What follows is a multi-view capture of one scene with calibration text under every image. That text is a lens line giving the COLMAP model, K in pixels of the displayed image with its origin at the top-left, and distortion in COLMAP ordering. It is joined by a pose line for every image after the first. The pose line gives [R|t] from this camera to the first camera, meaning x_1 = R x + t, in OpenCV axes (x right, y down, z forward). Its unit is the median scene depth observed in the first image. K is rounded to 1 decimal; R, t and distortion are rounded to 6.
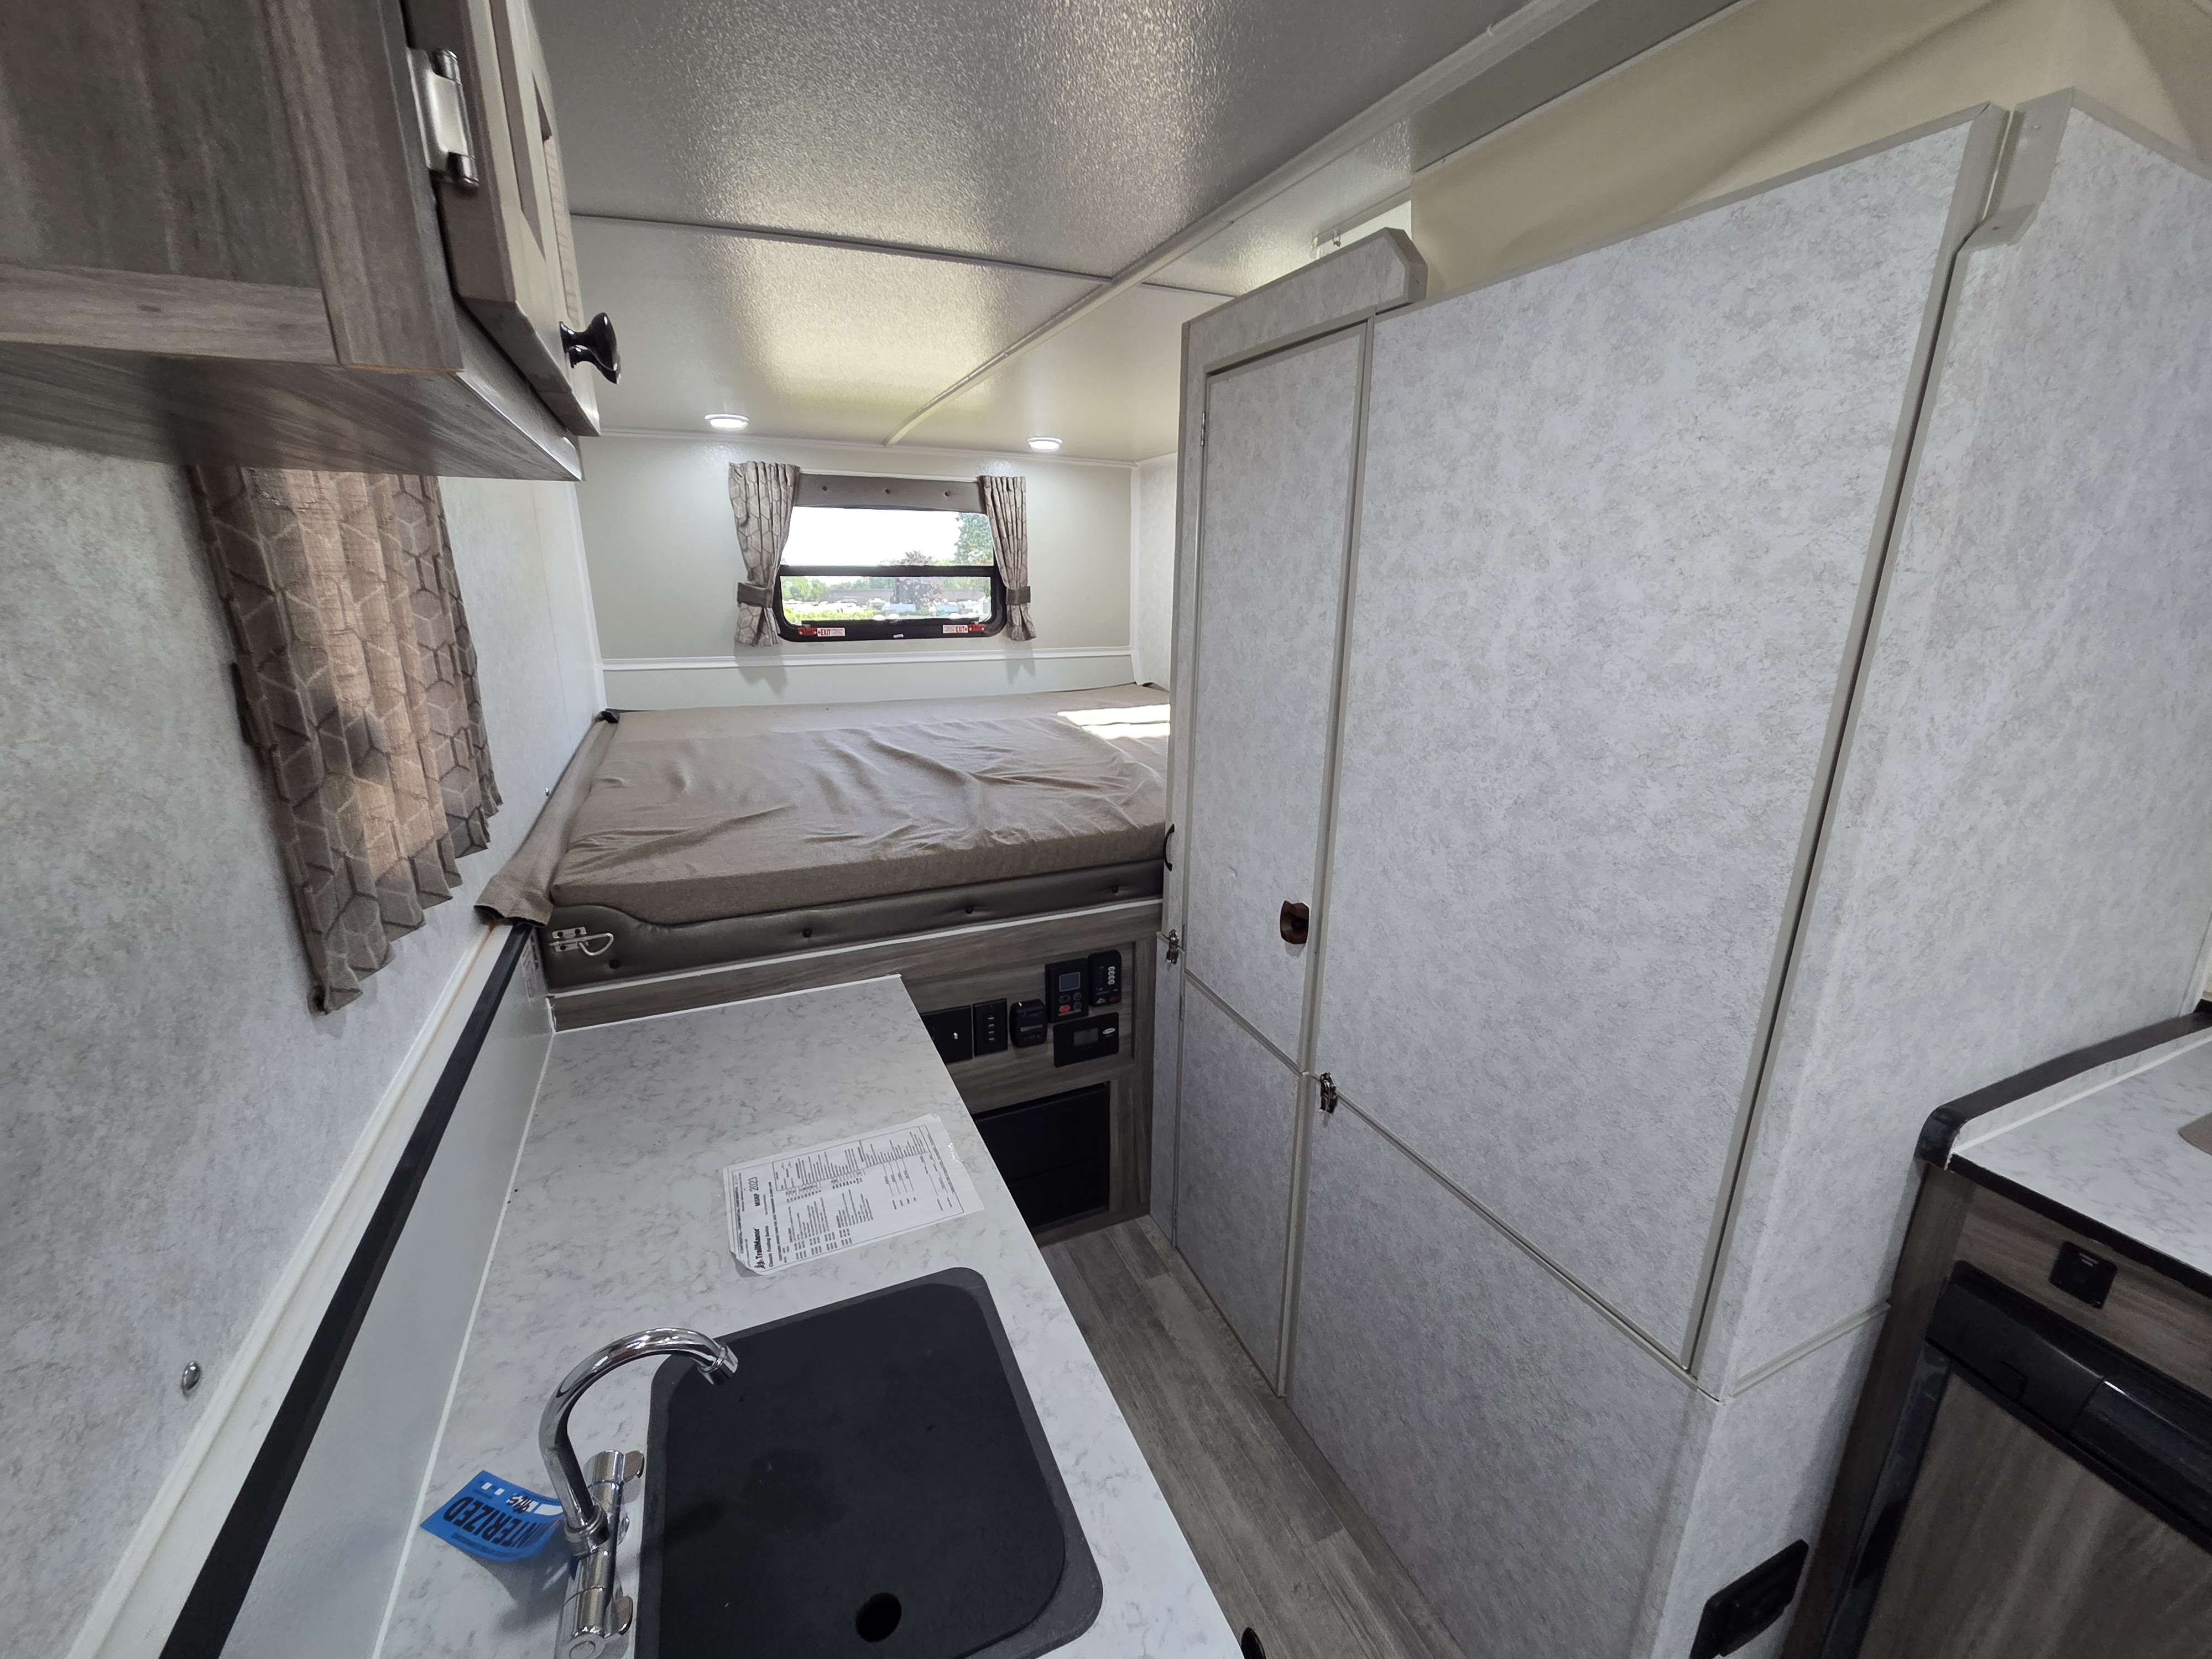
lens RADIAL K [[908.3, 0, 1112.3], [0, 908.3, 834.6], [0, 0, 1]] dist [0.004201, -0.000643]
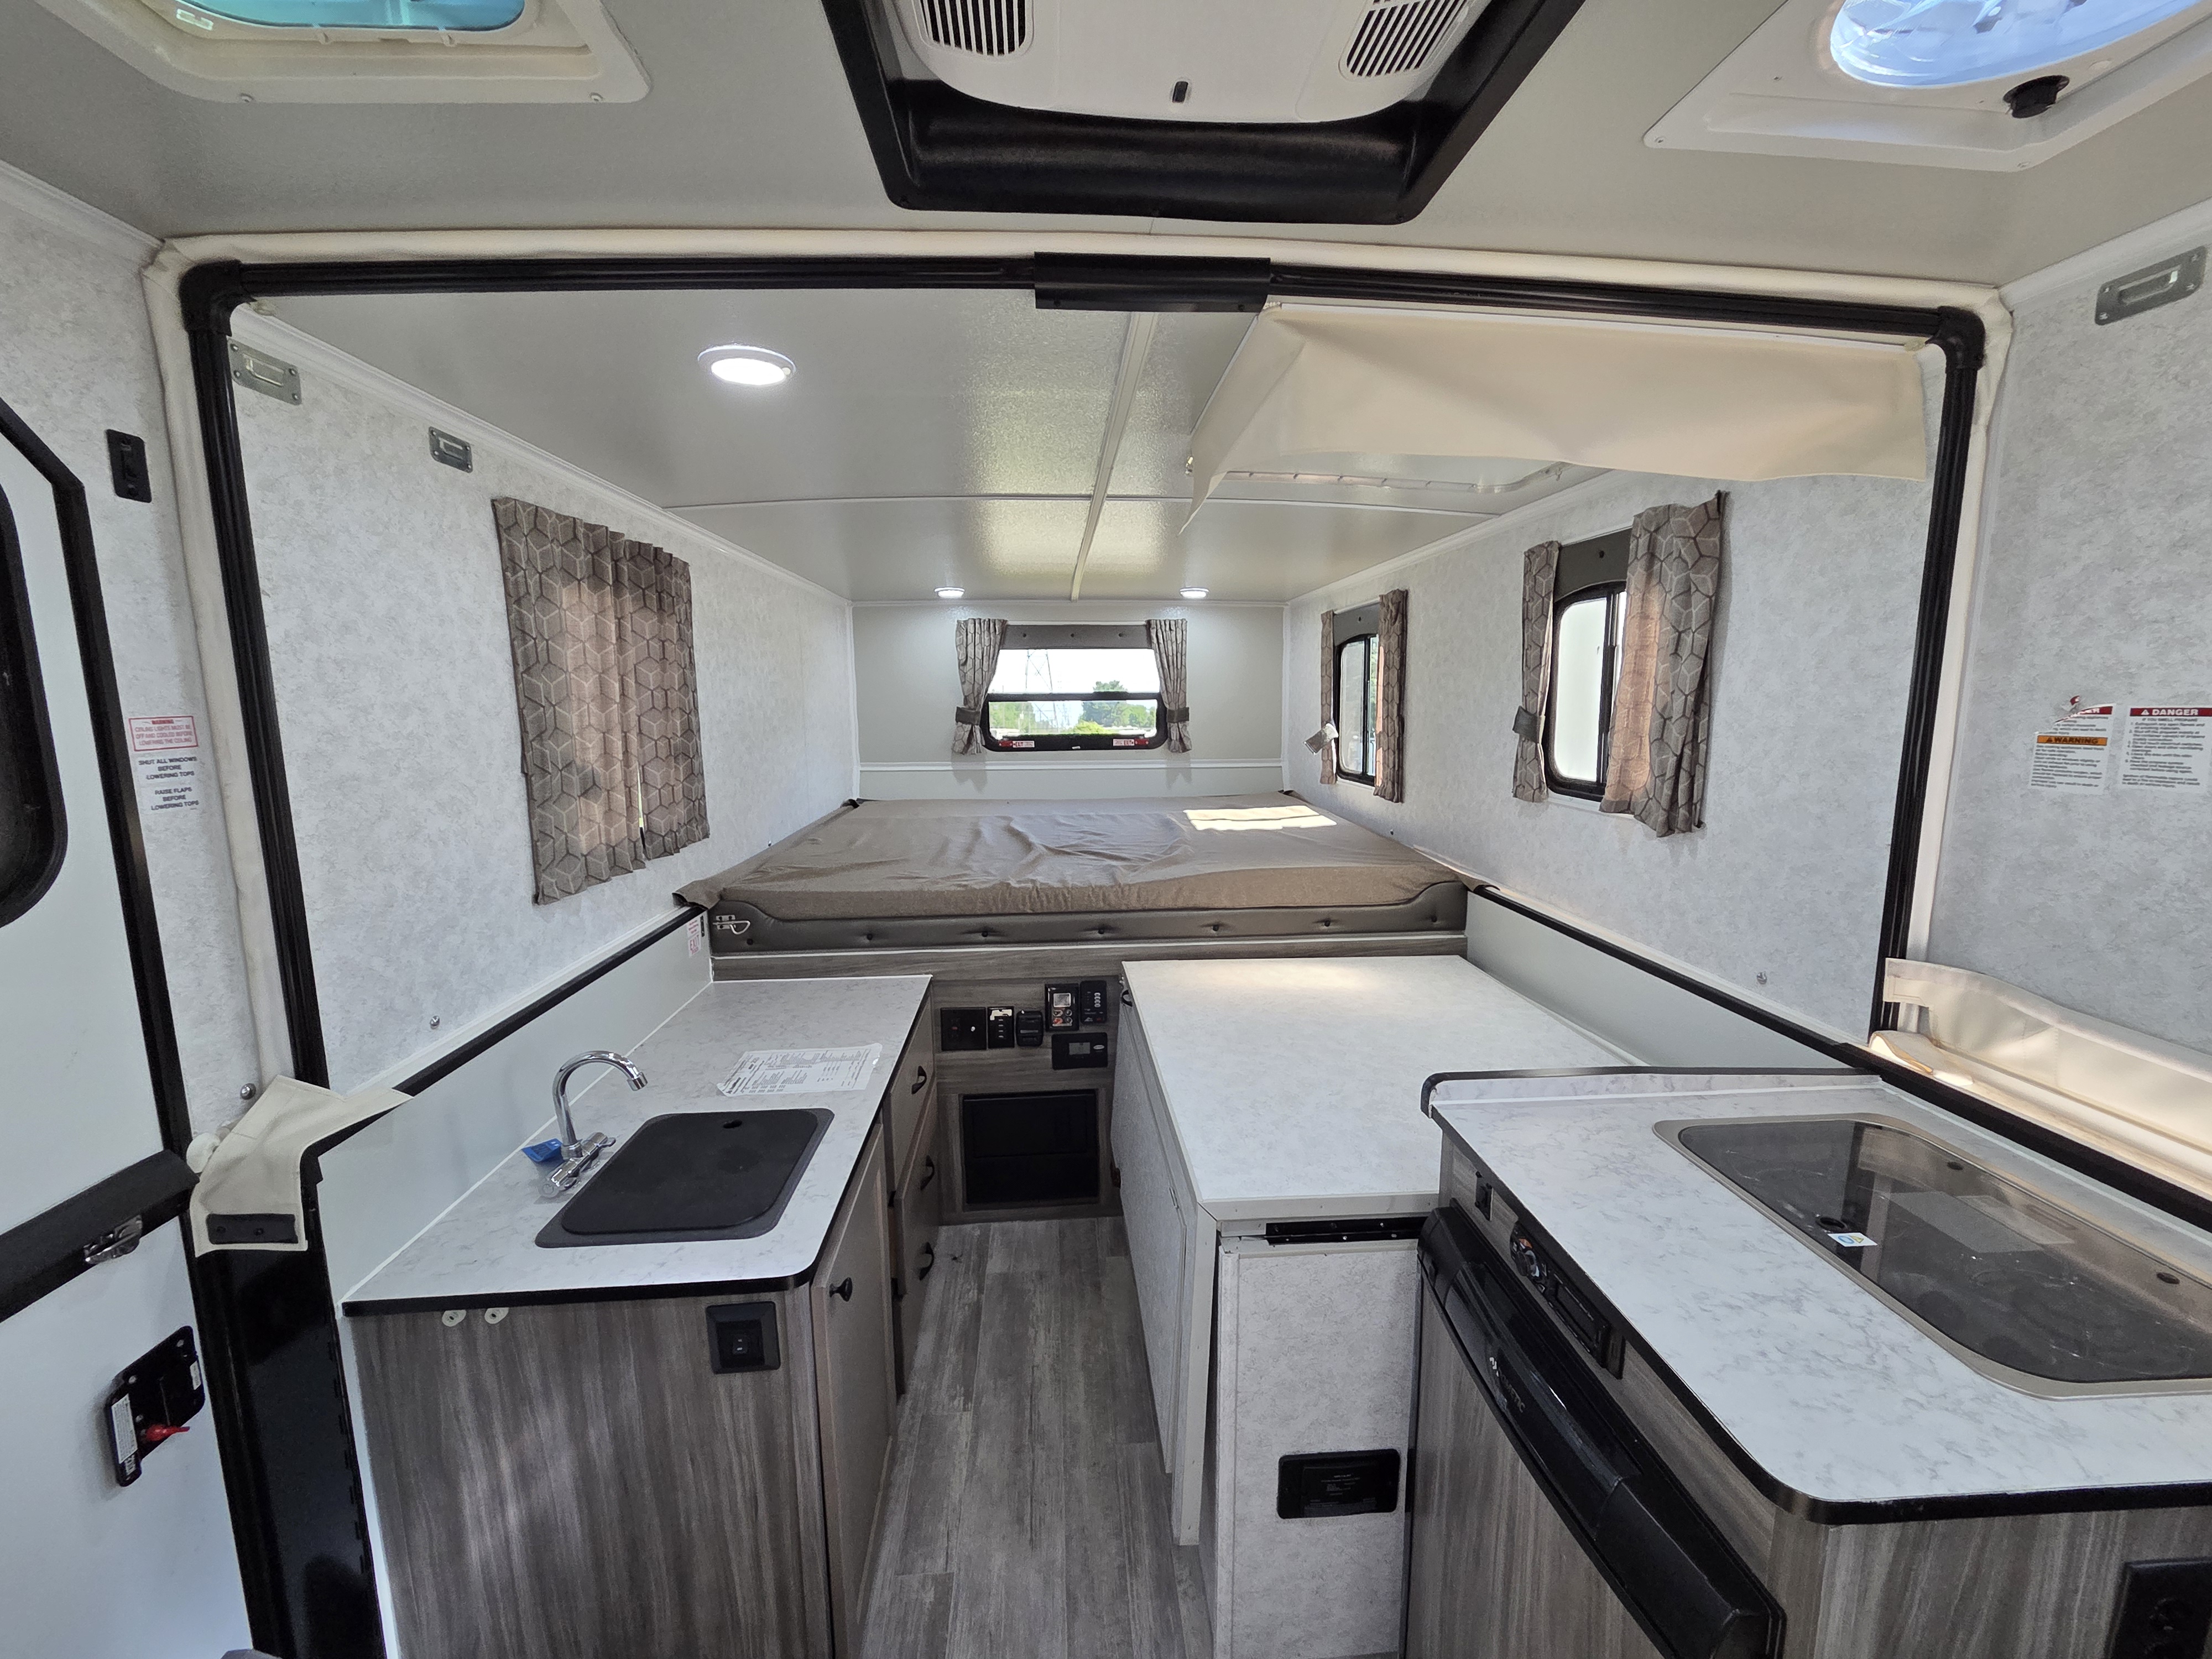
lens RADIAL K [[908.3, 0, 1112.3], [0, 908.3, 834.6], [0, 0, 1]] dist [0.004201, -0.000643]
pose [[0.938883, 0.036541, -0.342293, 0.255159], [-0.081687, 0.989598, -0.118416, 0.042557], [0.334405, 0.139140, 0.932102, -0.122907]]
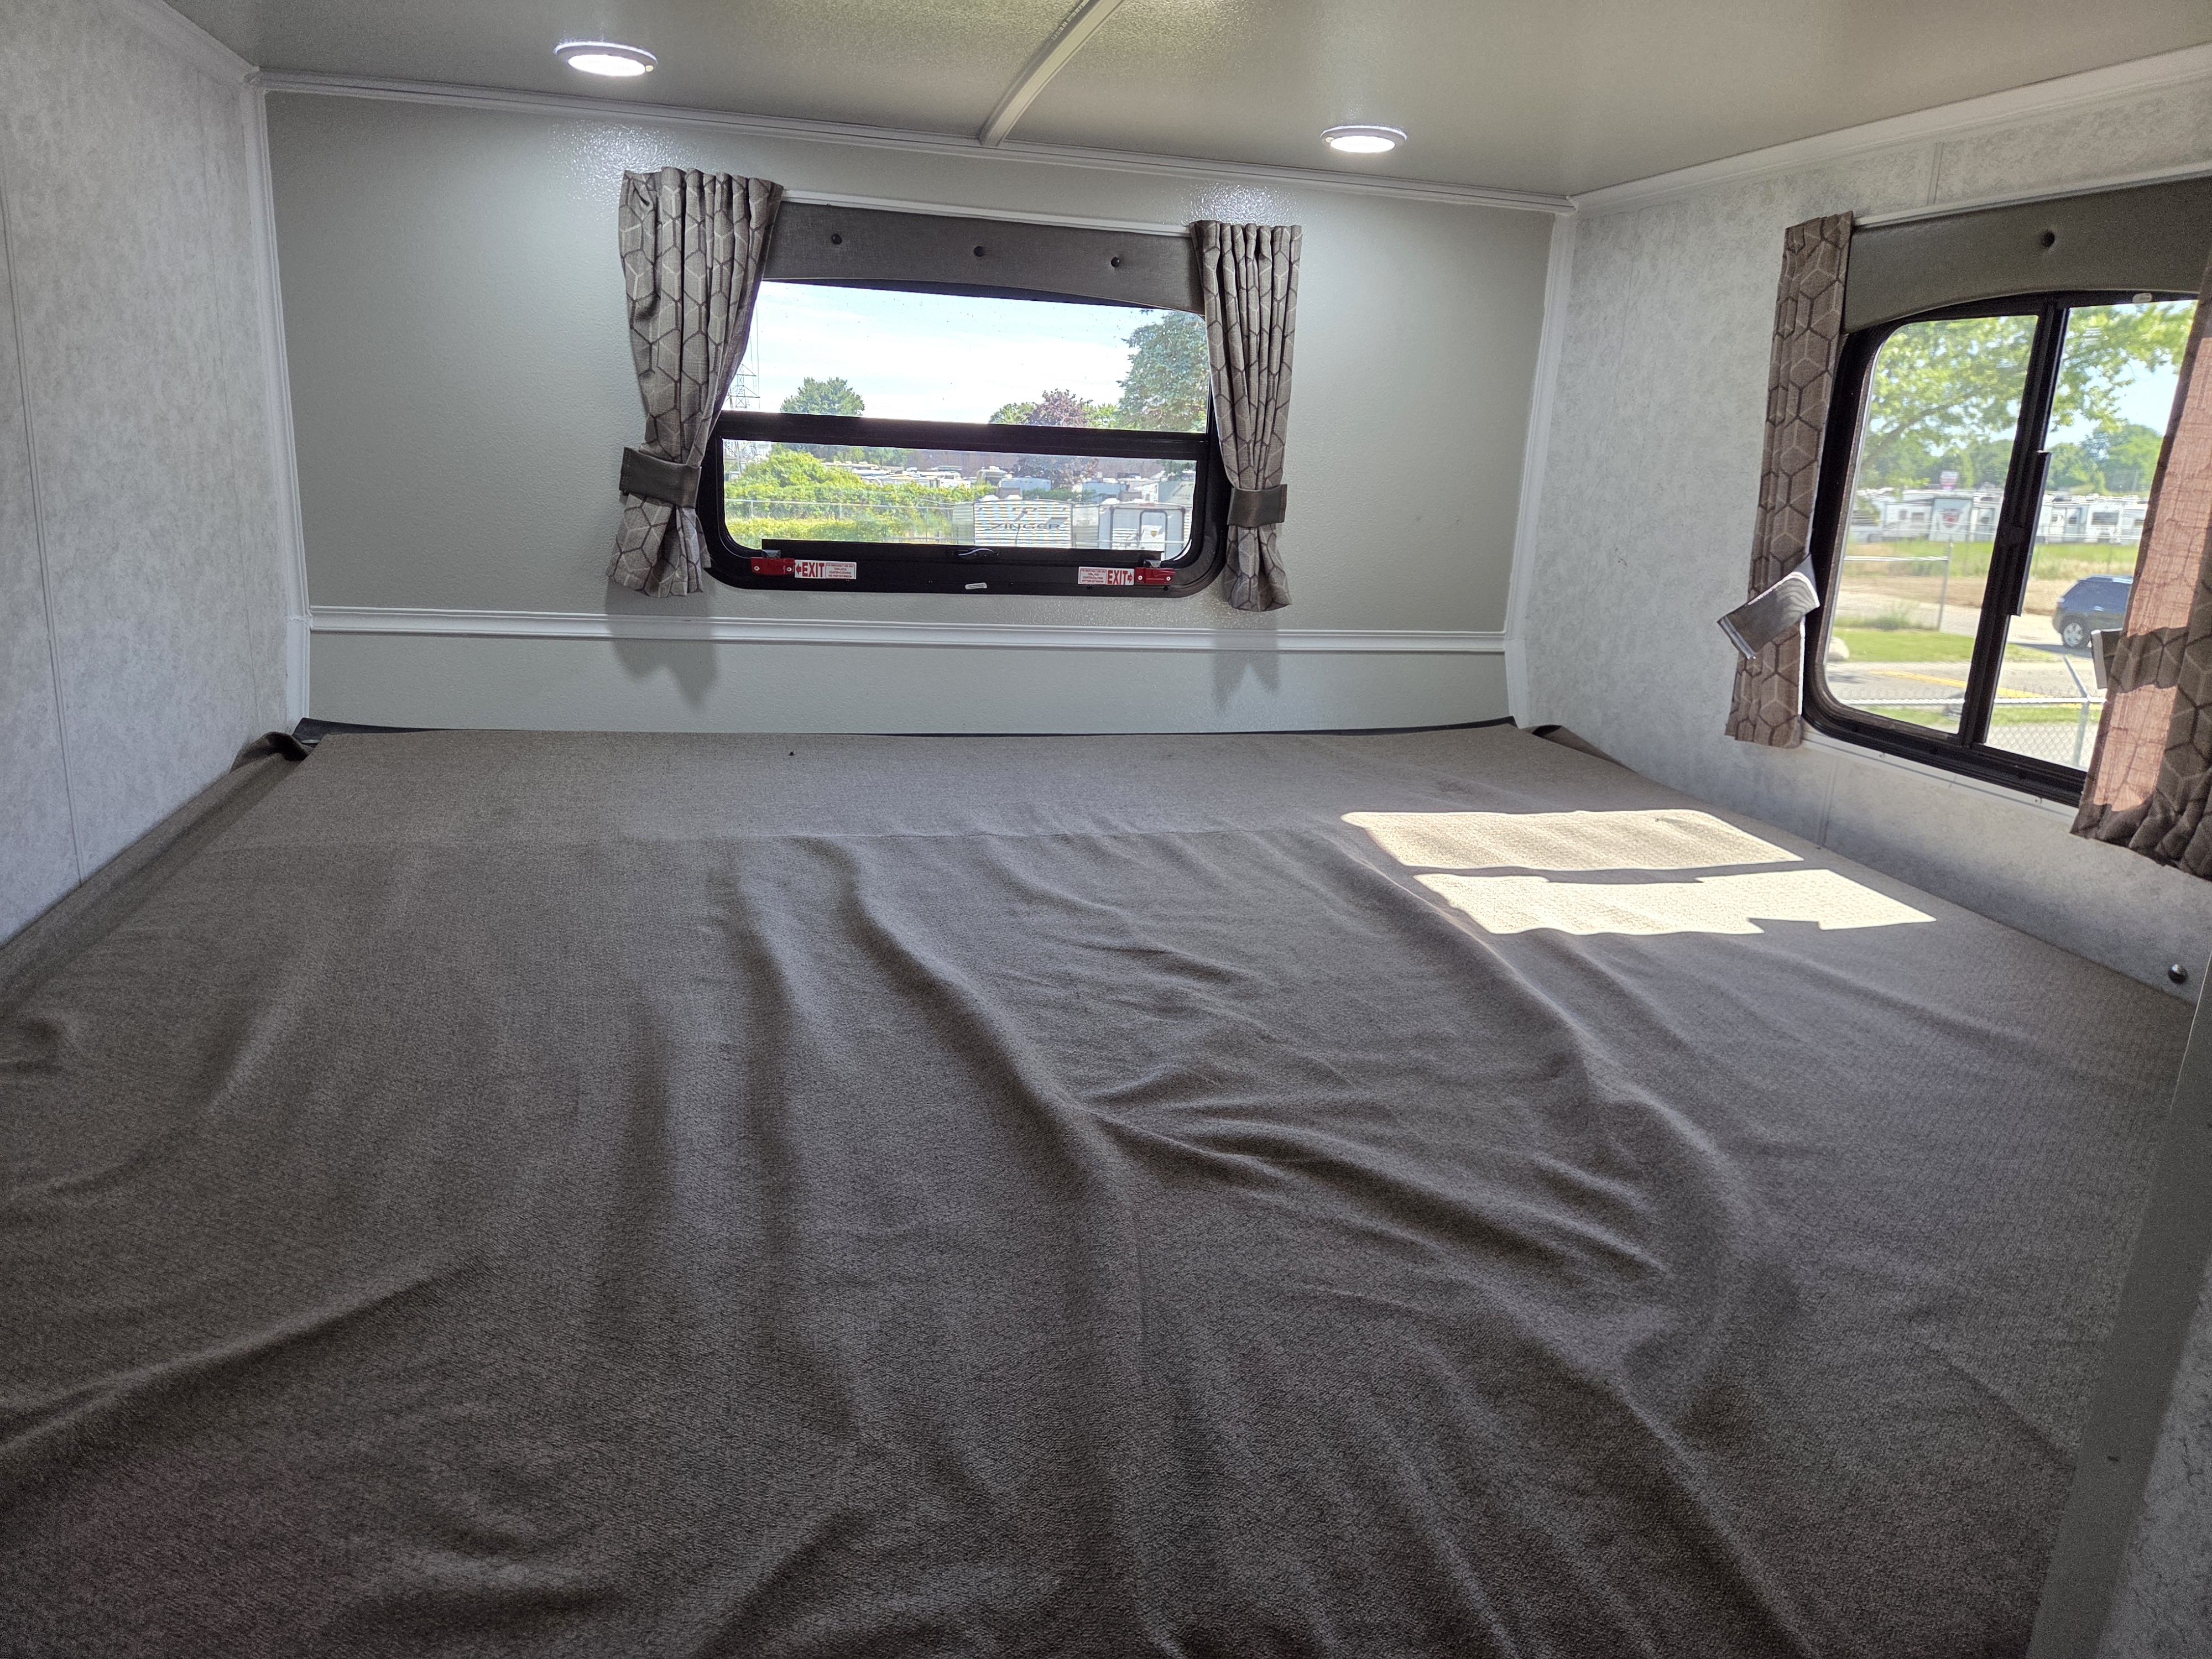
lens RADIAL K [[1469.9, 0, 1076.2], [0, 1469.9, 808.1], [0, 0, 1]] dist [0.050731, 0.000173]
pose [[0.981030, 0.086898, -0.173287, -0.060910], [-0.092560, 0.995397, -0.024850, -0.107416], [0.170330, 0.040418, 0.984558, 0.344364]]
